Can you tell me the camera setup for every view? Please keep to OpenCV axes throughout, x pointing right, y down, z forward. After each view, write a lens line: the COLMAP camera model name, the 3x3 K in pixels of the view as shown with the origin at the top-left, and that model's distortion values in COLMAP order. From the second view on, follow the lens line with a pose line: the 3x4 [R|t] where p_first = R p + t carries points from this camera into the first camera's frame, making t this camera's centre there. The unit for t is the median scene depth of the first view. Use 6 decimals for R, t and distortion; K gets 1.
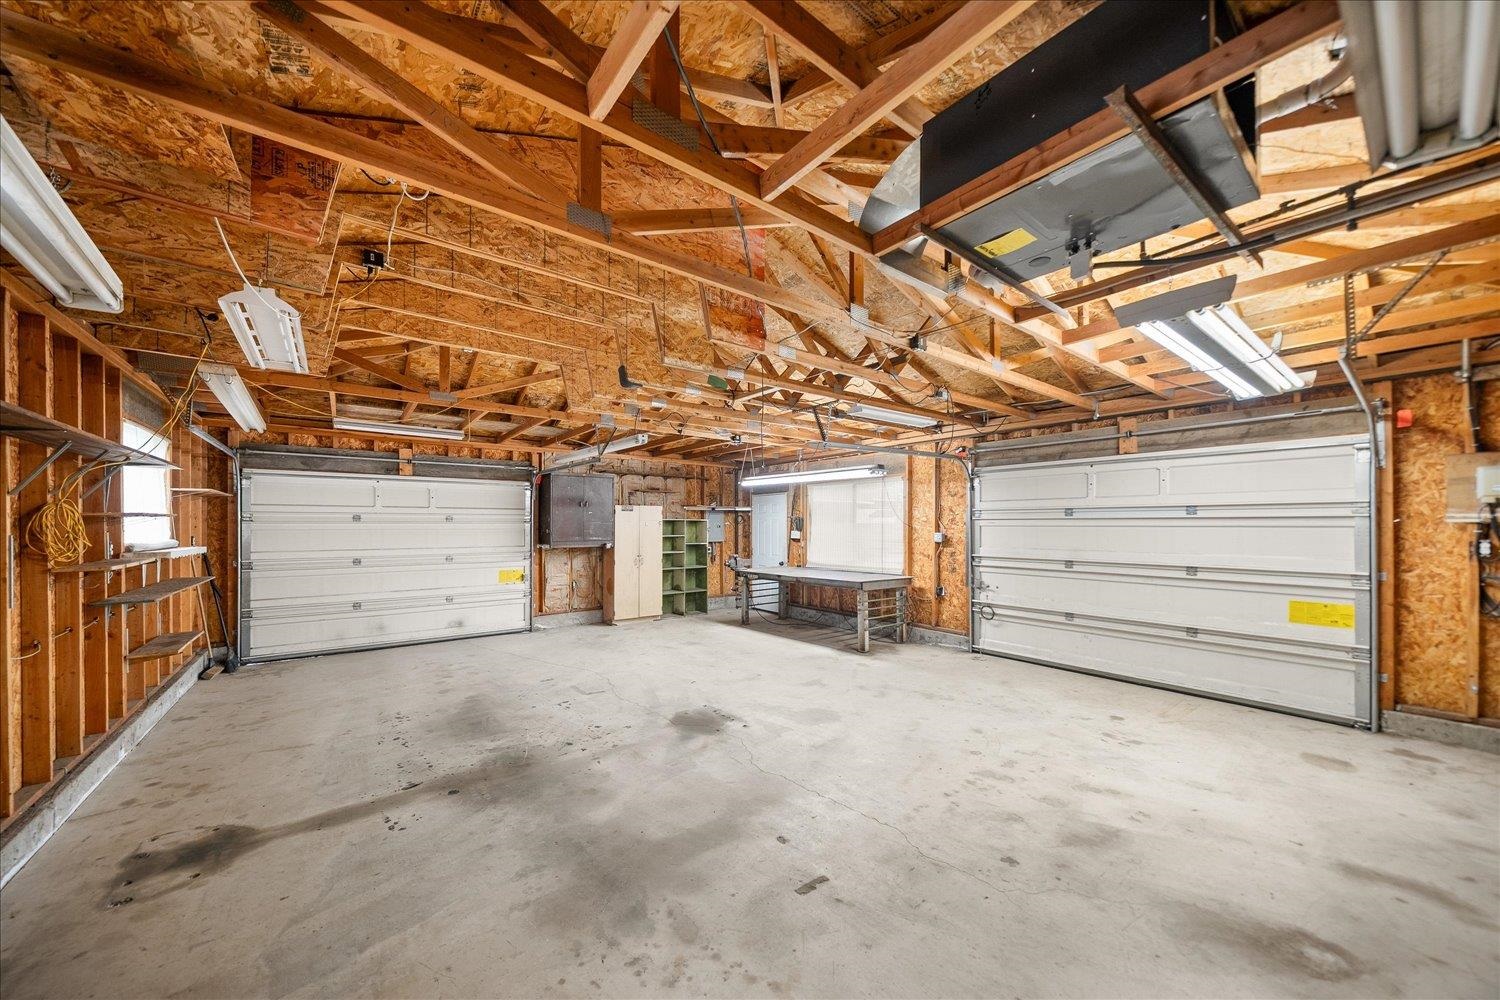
lens RADIAL K [[536.4, 0, 746.7], [0, 536.4, 527.1], [0, 0, 1]] dist [-0.000554, -0.000015]
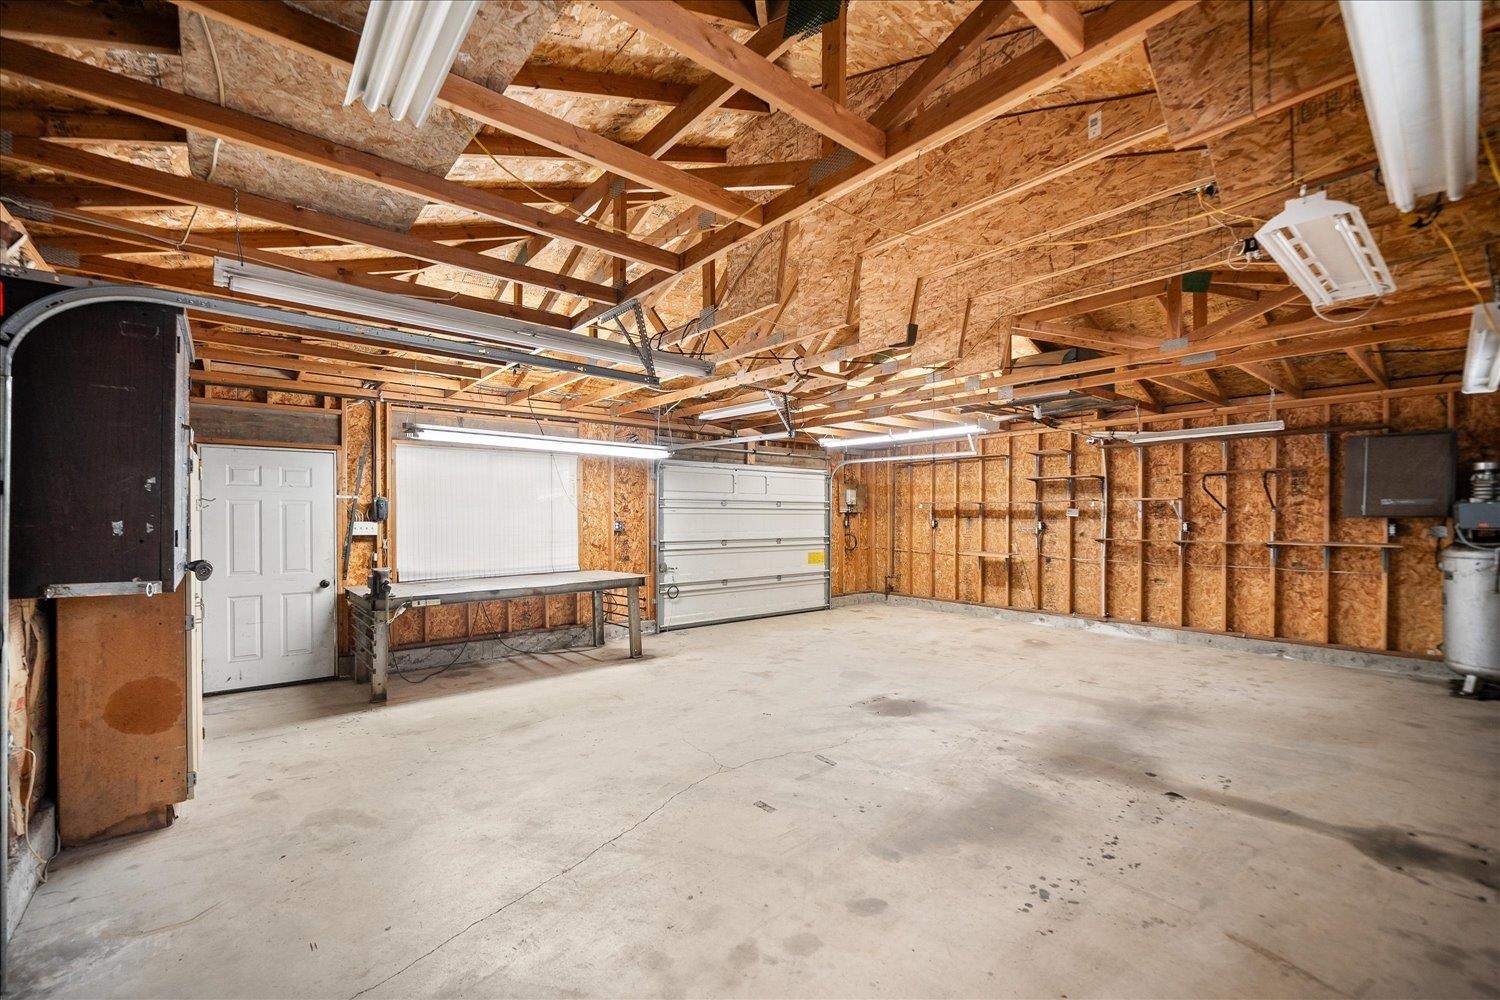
lens RADIAL K [[618.6, 0, 750.5], [0, 618.6, 521.8], [0, 0, 1]] dist [-0.001547, -0.000136]
pose [[-0.035482, -0.008630, 0.999333, -1.324301], [0.004119, 0.999953, 0.008782, 0.007034], [-0.999362, 0.004428, -0.035444, 1.416507]]
